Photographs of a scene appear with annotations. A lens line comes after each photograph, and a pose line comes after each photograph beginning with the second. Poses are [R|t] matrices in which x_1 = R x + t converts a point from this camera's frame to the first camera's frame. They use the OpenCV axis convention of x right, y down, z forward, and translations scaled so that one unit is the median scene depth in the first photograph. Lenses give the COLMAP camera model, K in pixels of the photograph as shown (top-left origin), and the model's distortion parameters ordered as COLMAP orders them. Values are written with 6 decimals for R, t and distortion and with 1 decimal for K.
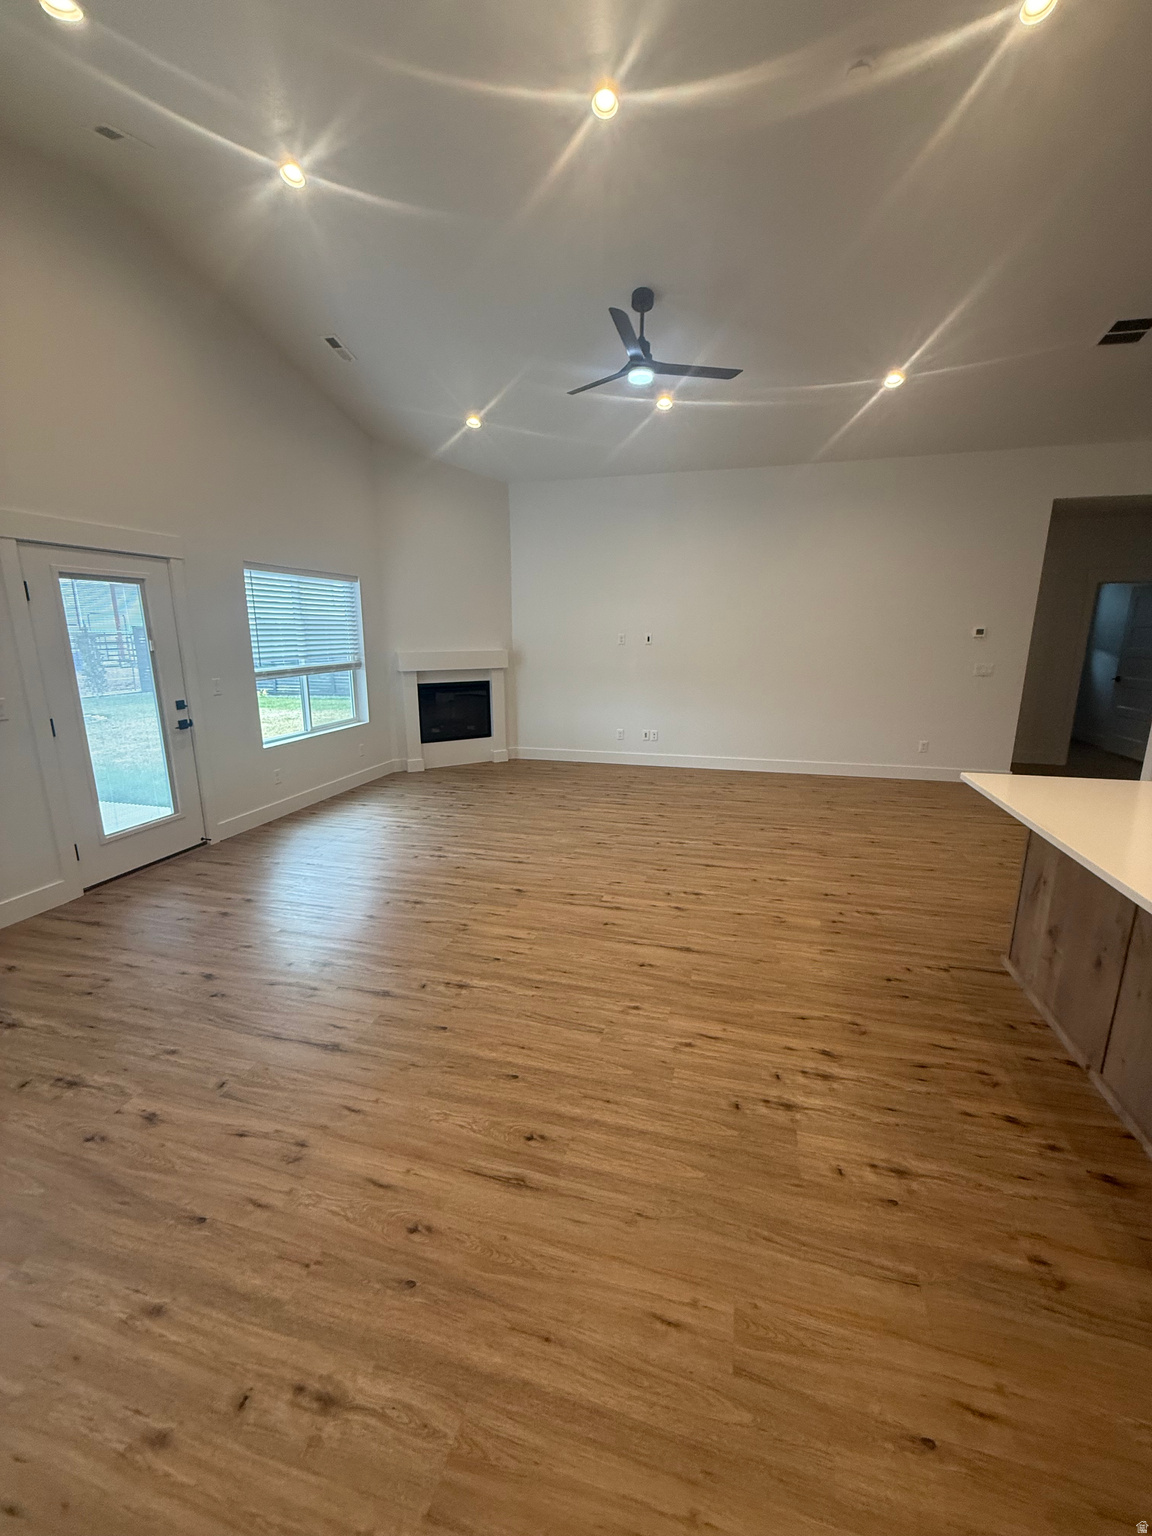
lens RADIAL K [[610.8, 0, 578.0], [0, 610.8, 765.9], [0, 0, 1]] dist [-0.001616, 0.000169]
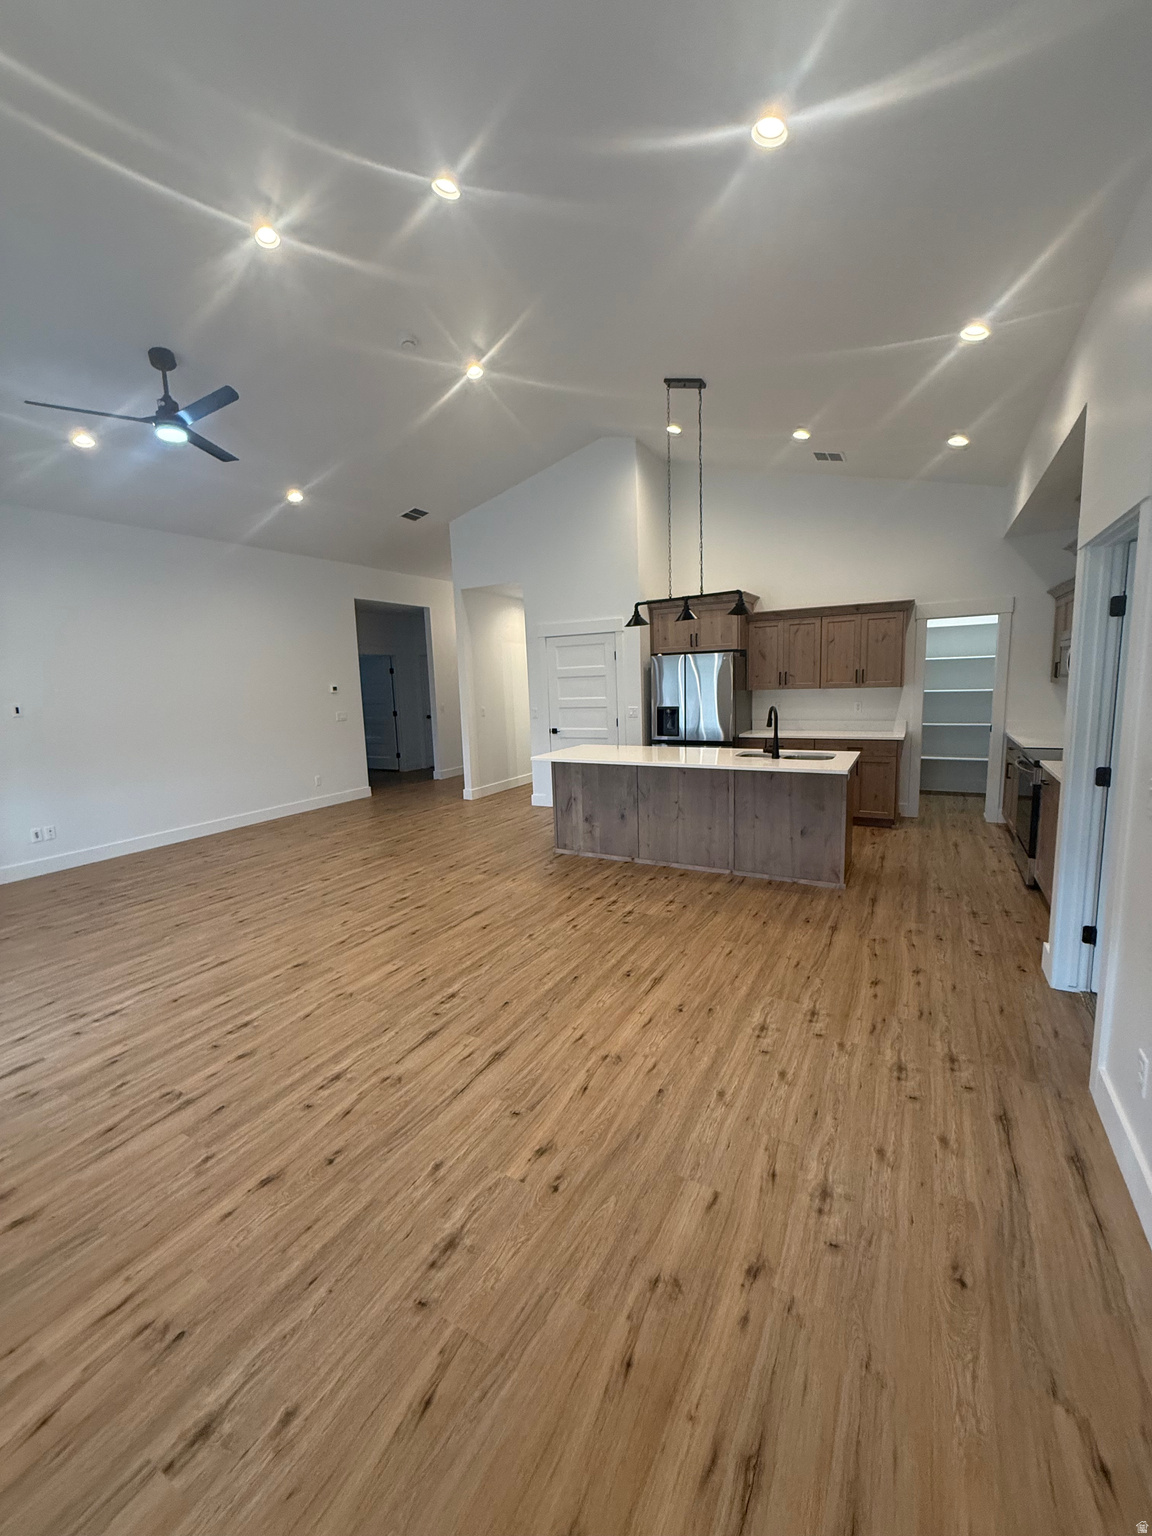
lens RADIAL K [[610.8, 0, 578.0], [0, 610.8, 765.9], [0, 0, 1]] dist [-0.001616, 0.000169]
pose [[0.240146, -0.146141, 0.959673, -0.933939], [0.243569, 0.966049, 0.086162, -0.074024], [-0.939683, 0.213055, 0.267588, 0.312733]]
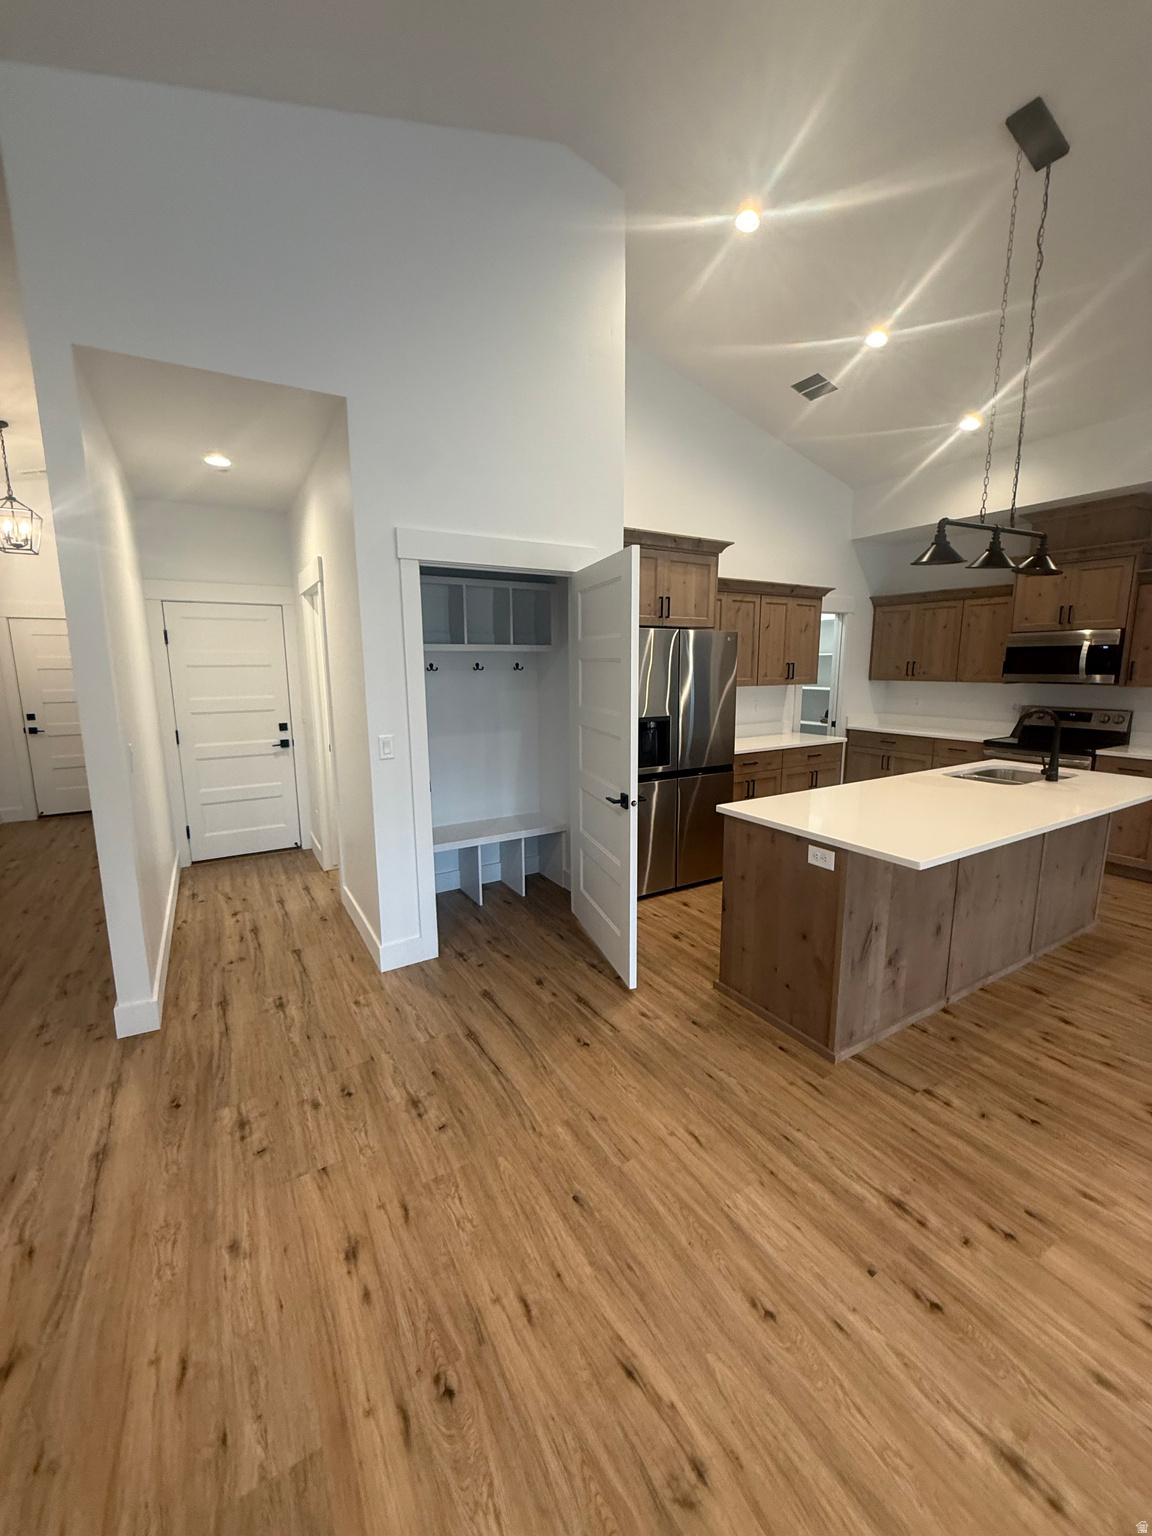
lens RADIAL K [[612.0, 0, 577.2], [0, 612.0, 763.7], [0, 0, 1]] dist [0.000049, 0.000061]
pose [[-0.722144, -0.106424, 0.683508, 0.367718], [0.157116, 0.937035, 0.311896, -0.320447], [-0.673664, 0.332624, -0.659953, 1.424197]]
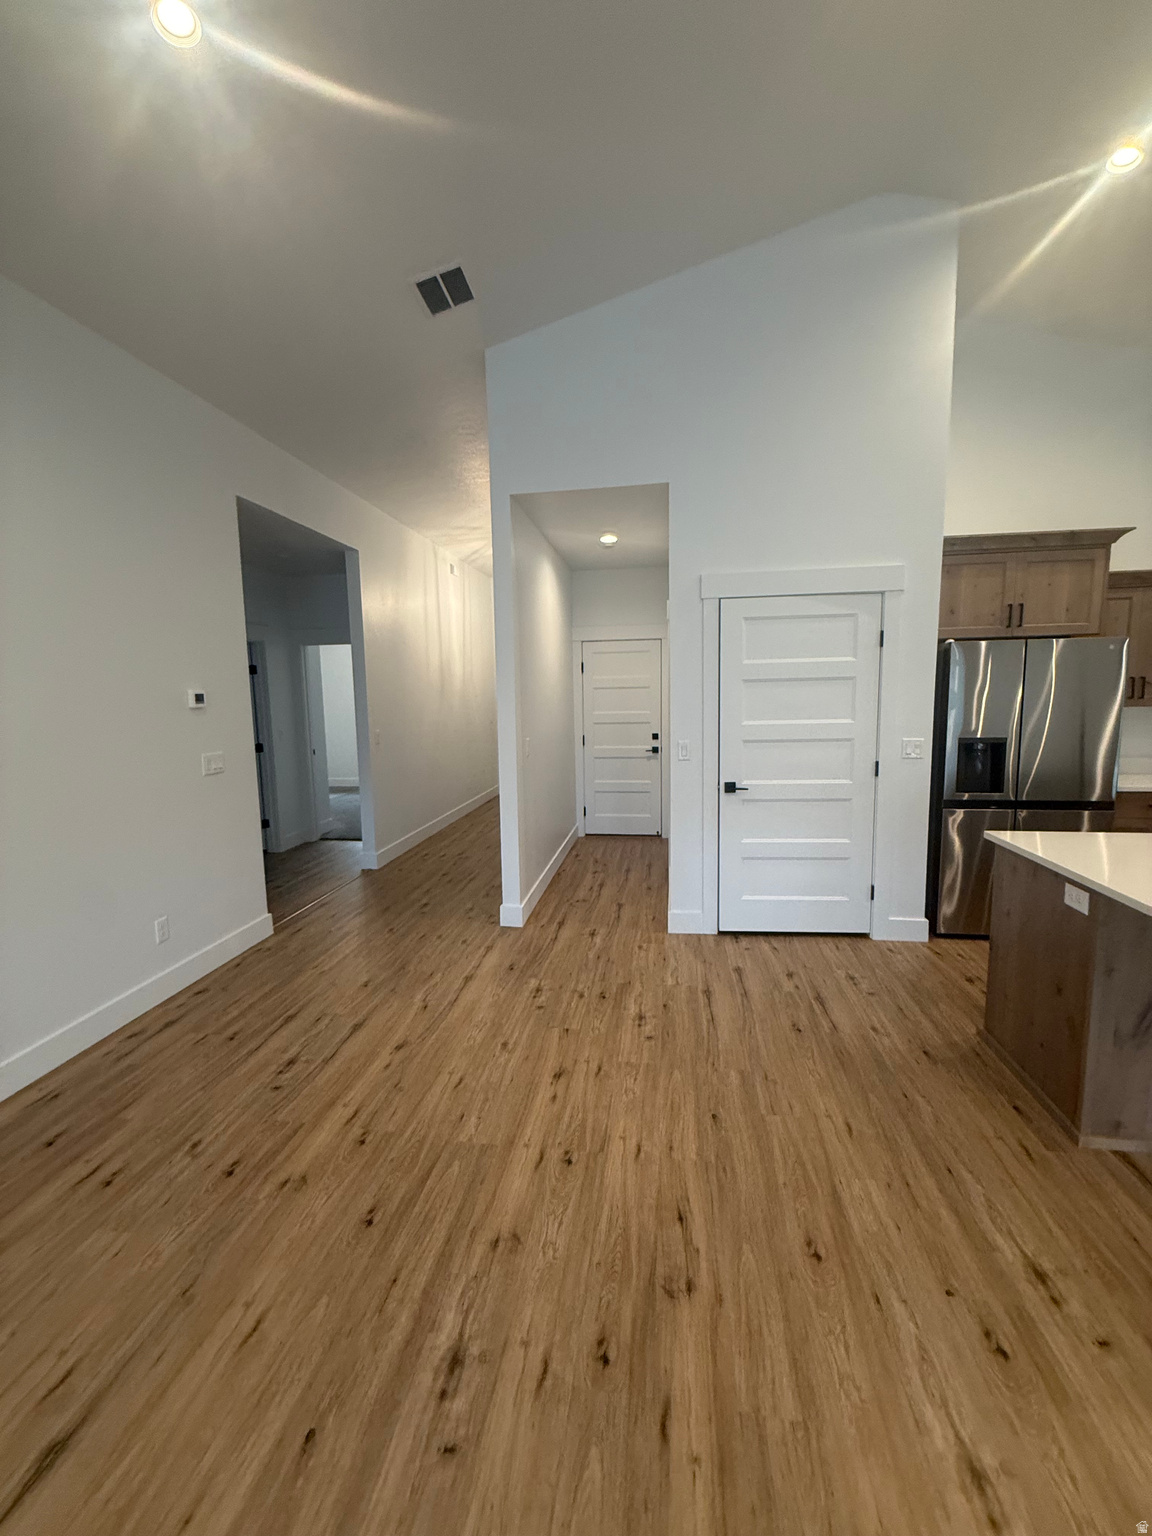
lens RADIAL K [[612.0, 0, 577.2], [0, 612.0, 763.7], [0, 0, 1]] dist [0.000049, 0.000061]
pose [[-0.119784, -0.113039, 0.986344, 0.108914], [0.234216, 0.962237, 0.138720, -0.283965], [-0.964777, 0.247634, -0.088785, 1.303713]]
